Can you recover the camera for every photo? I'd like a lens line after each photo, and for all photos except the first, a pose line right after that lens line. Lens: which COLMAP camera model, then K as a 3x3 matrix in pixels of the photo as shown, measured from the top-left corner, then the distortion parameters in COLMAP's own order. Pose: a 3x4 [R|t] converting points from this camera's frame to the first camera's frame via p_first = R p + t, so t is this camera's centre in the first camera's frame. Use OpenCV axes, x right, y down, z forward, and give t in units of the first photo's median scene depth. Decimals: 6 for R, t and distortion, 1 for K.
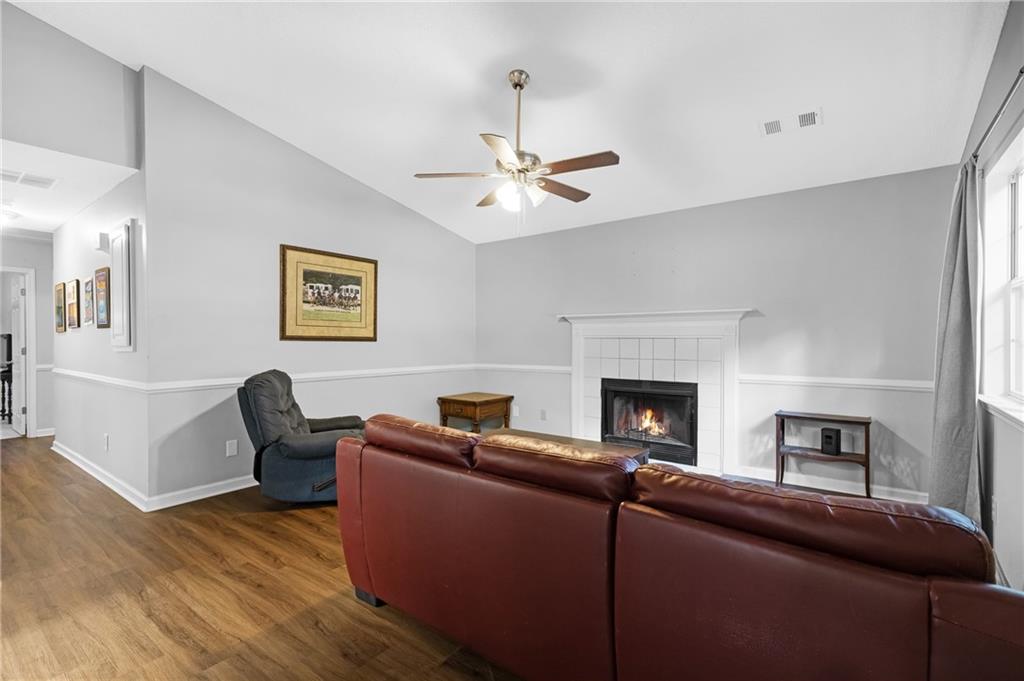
lens RADIAL K [[466.5, 0, 513.9], [0, 466.5, 342.4], [0, 0, 1]] dist [0.016832, -0.000250]
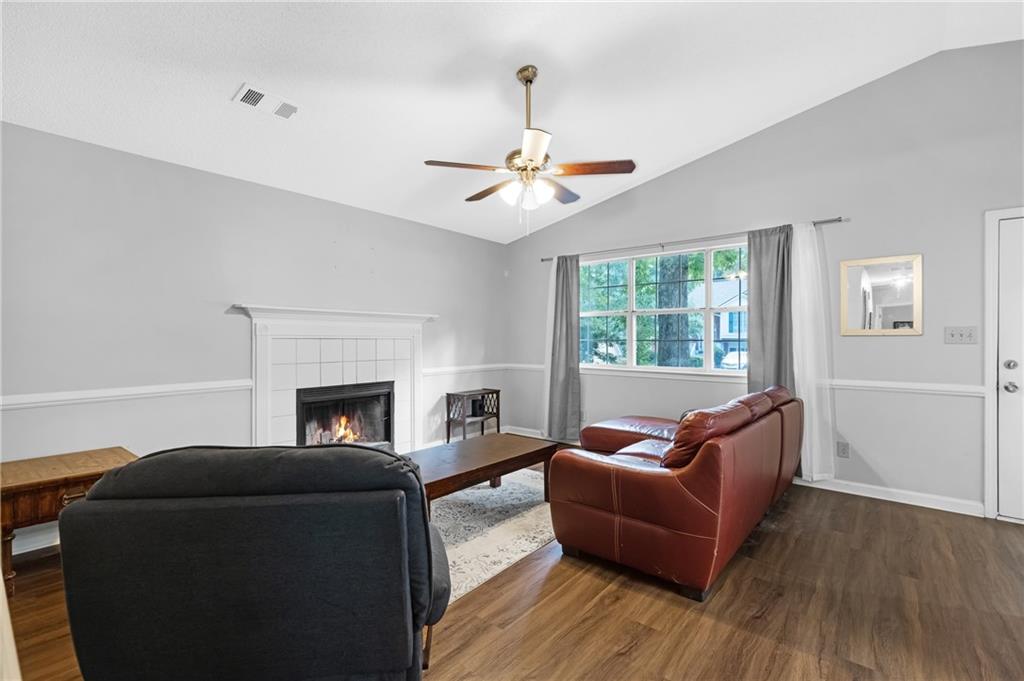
lens RADIAL K [[466.5, 0, 513.7], [0, 466.5, 342.9], [0, 0, 1]] dist [0.016832, -0.000250]
pose [[0.033557, -0.005742, 0.999420, -0.728727], [0.007312, 0.999958, 0.005500, -0.003871], [-0.999410, 0.007123, 0.033597, 0.746232]]
